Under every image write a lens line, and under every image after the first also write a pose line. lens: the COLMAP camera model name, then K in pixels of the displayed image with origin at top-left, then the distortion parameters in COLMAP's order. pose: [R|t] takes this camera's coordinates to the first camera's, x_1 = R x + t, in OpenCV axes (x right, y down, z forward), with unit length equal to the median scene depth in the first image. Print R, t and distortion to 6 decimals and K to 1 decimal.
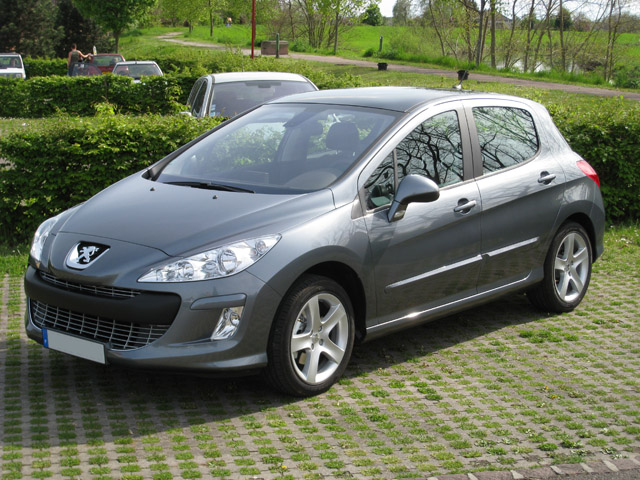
lens RADIAL K [[1216.3, 0, 320.0], [0, 1216.3, 240.0], [0, 0, 1]] dist [-0.150943, -0.025413]
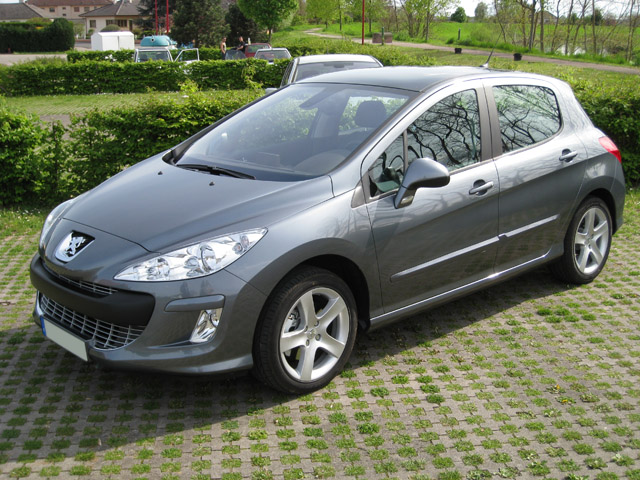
lens RADIAL K [[864.8, 0, 320.0], [0, 864.8, 240.0], [0, 0, 1]] dist [-0.162190, 0.021426]
pose [[0.993679, 0.009368, -0.111871, 0.071117], [-0.001096, 0.997274, 0.073775, -0.038652], [0.112257, -0.073186, 0.990980, 0.306298]]
